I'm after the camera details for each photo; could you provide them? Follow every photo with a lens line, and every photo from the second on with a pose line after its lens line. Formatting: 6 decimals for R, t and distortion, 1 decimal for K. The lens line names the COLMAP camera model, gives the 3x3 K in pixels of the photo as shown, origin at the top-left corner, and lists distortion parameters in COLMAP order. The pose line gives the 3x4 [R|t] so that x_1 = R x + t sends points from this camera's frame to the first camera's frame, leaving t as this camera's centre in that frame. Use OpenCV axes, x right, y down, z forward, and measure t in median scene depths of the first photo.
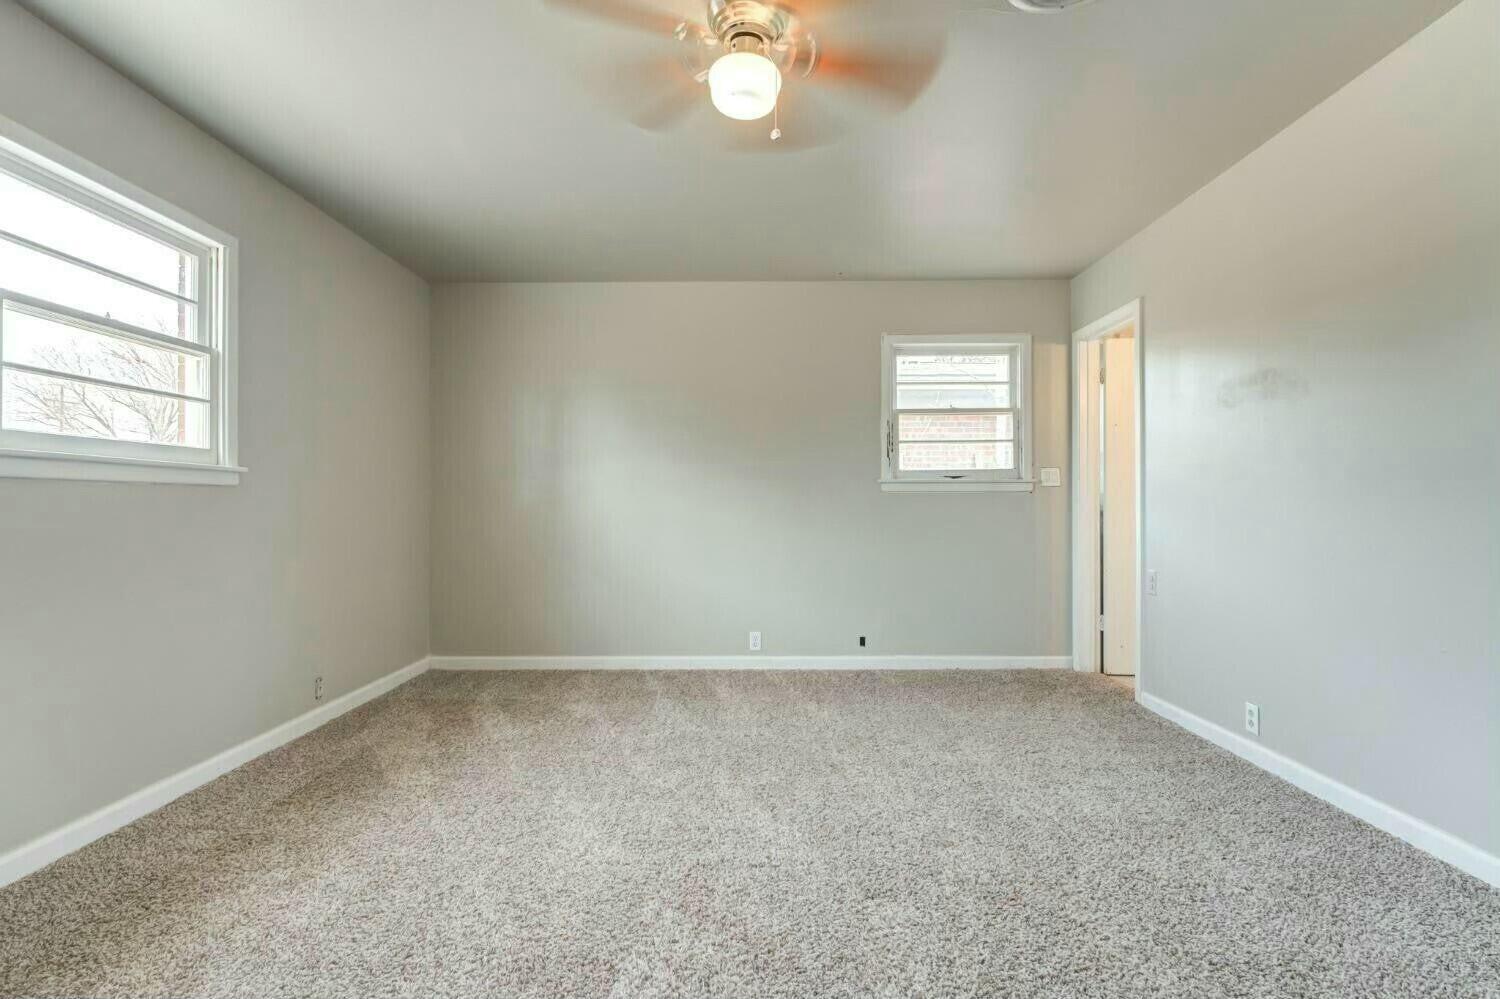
lens RADIAL K [[687.0, 0, 755.2], [0, 687.0, 498.4], [0, 0, 1]] dist [-0.003277, -0.000394]
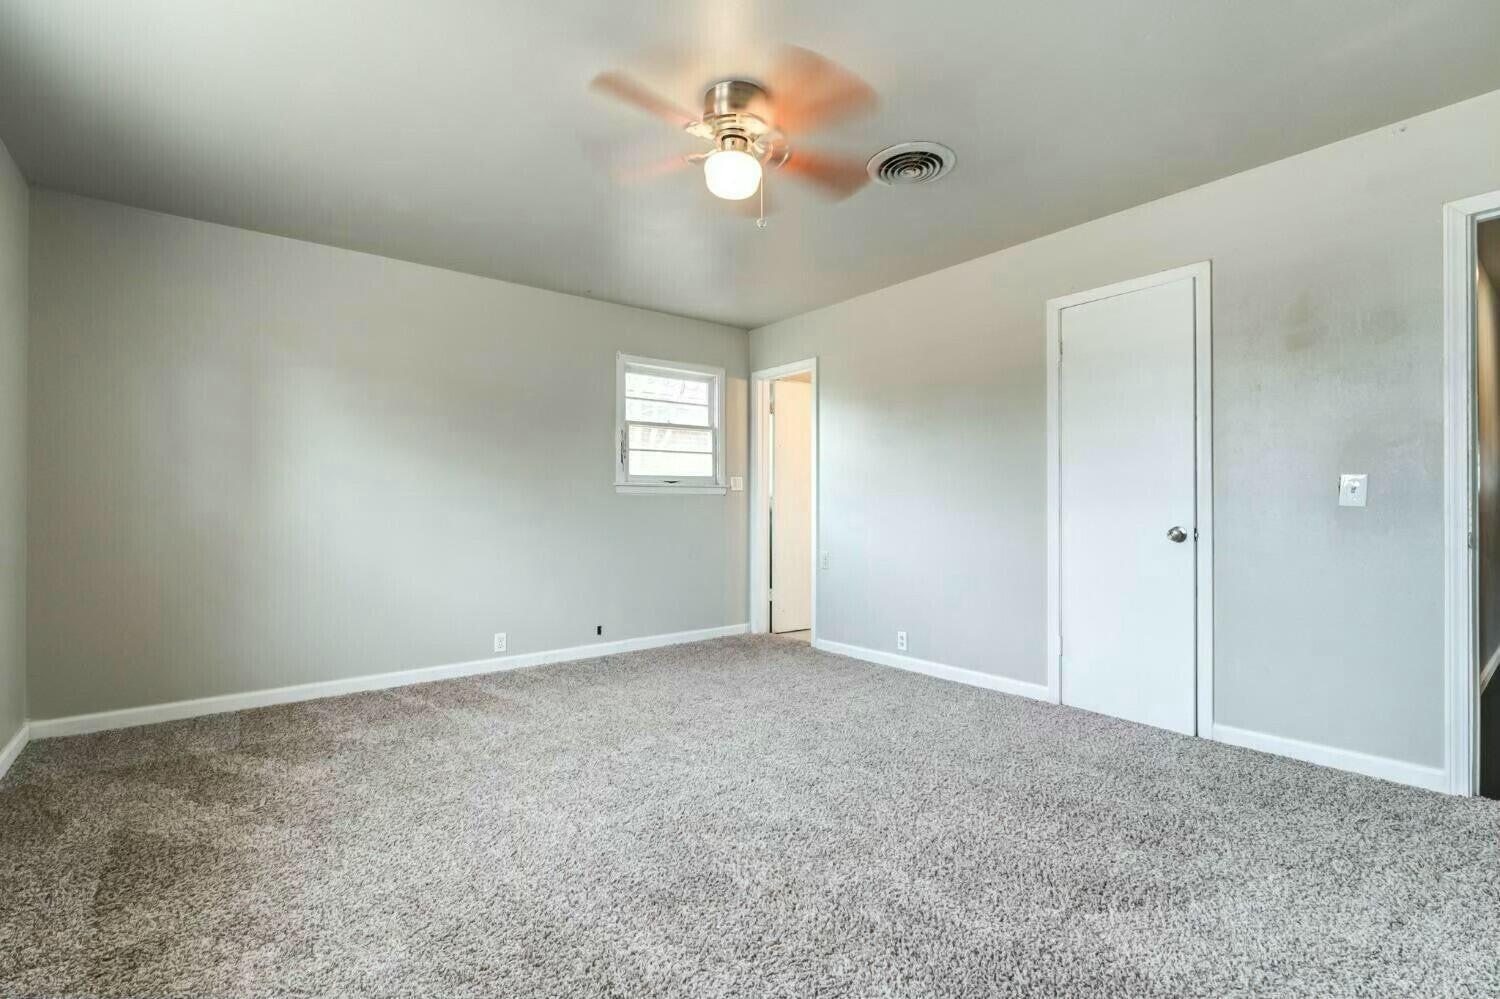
lens RADIAL K [[687.0, 0, 755.2], [0, 687.0, 498.4], [0, 0, 1]] dist [-0.003277, -0.000394]
pose [[0.772960, 0.007759, 0.634408, -0.357137], [-0.005205, 0.999969, -0.005888, 0.003579], [-0.634434, 0.001249, 0.772976, -0.001565]]
